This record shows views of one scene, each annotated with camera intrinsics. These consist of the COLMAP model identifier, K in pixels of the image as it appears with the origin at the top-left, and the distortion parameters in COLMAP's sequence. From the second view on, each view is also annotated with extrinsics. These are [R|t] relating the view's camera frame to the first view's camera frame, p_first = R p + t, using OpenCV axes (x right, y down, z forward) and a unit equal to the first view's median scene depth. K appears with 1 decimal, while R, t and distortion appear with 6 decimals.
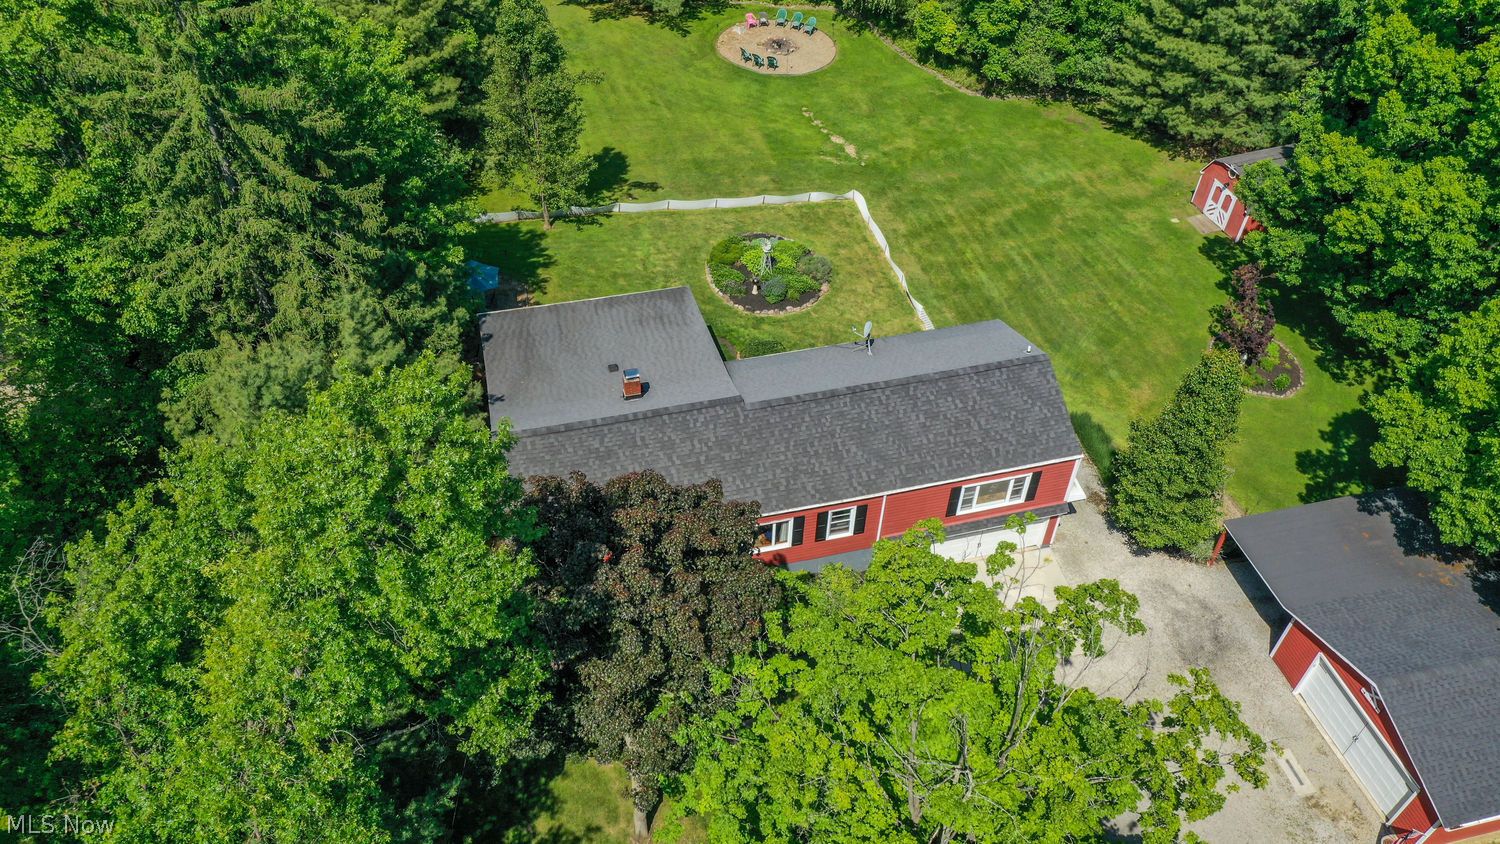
lens RADIAL K [[1195.9, 0, 750.0], [0, 1195.9, 422.0], [0, 0, 1]] dist [0.010036, 0.000614]
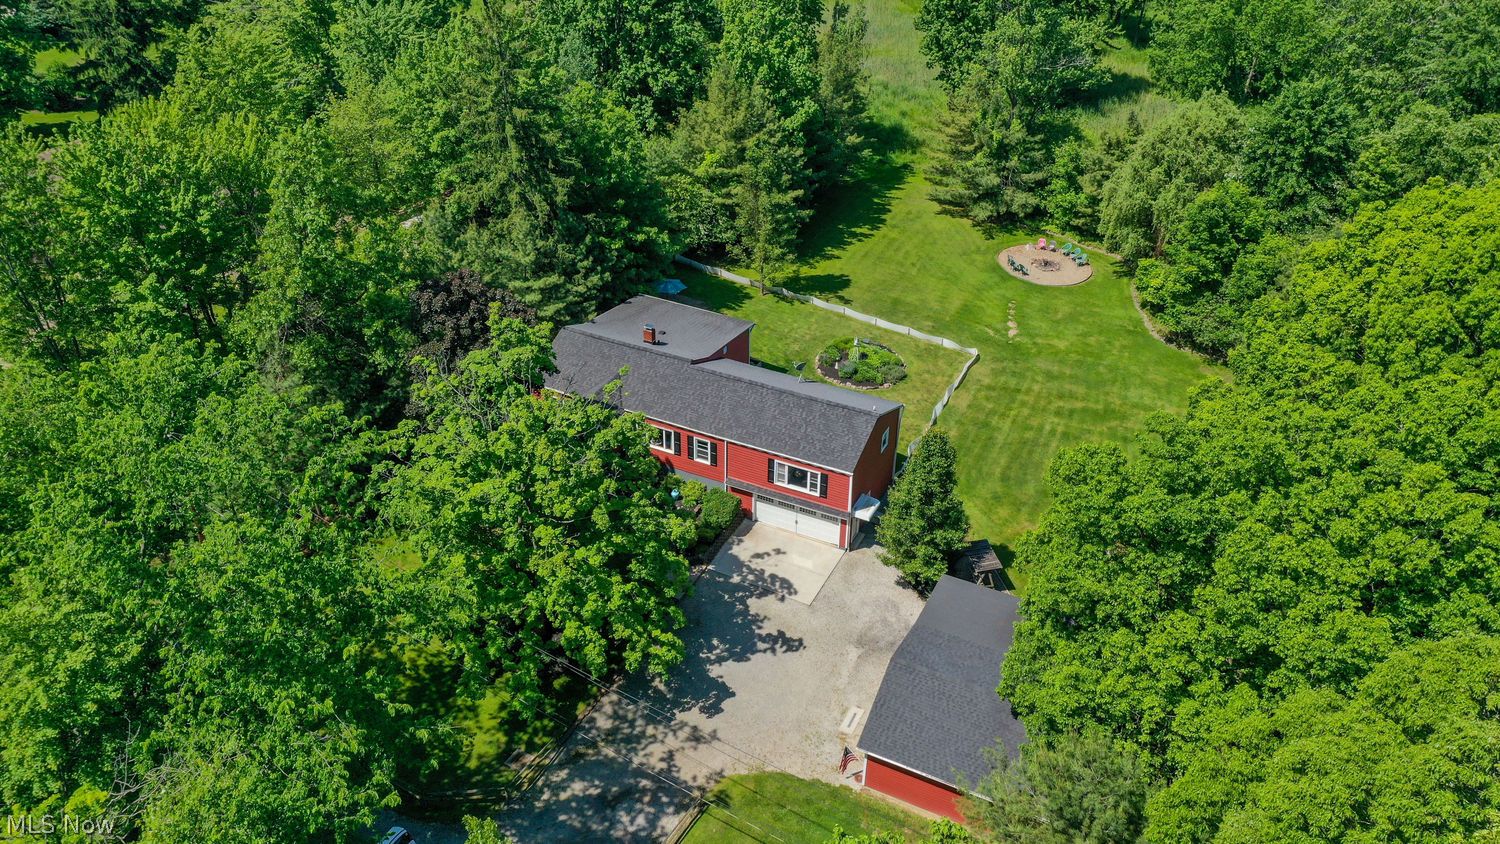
lens RADIAL K [[1182.1, 0, 748.8], [0, 1182.1, 379.0], [0, 0, 1]] dist [0.054415, -0.067159]
pose [[0.767856, 0.330190, -0.548973, 0.641352], [-0.454798, 0.884485, -0.104143, 0.091018], [0.451172, 0.329638, 0.829327, -0.203544]]
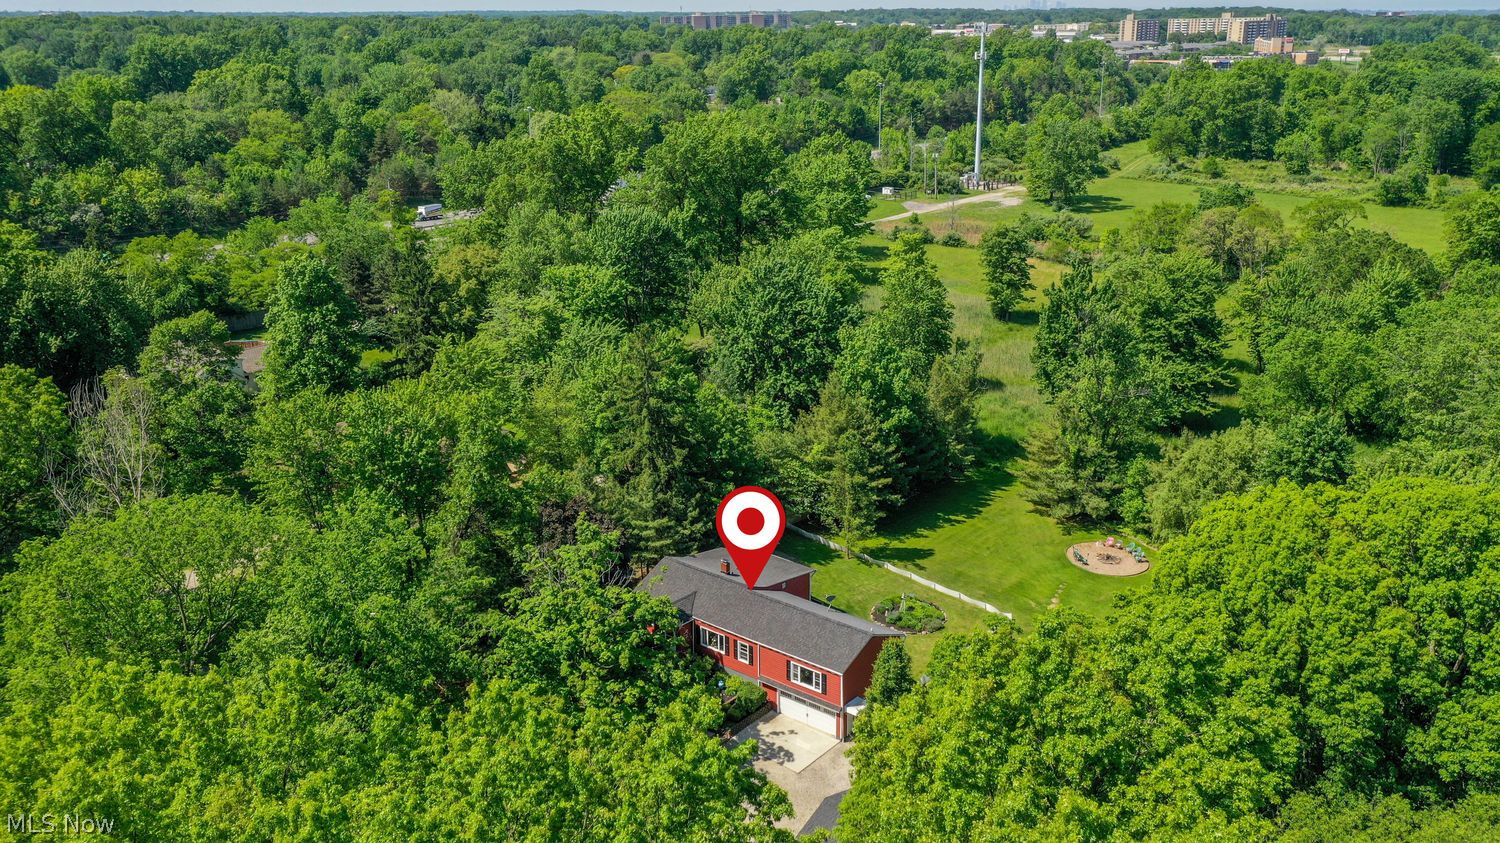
lens RADIAL K [[1195.9, 0, 750.0], [0, 1195.9, 421.5], [0, 0, 1]] dist [0.010036, 0.000614]
pose [[0.588547, 0.229285, -0.775268, 1.087838], [-0.559383, 0.807831, -0.185742, 0.094704], [0.583697, 0.542990, 0.603705, -0.321867]]
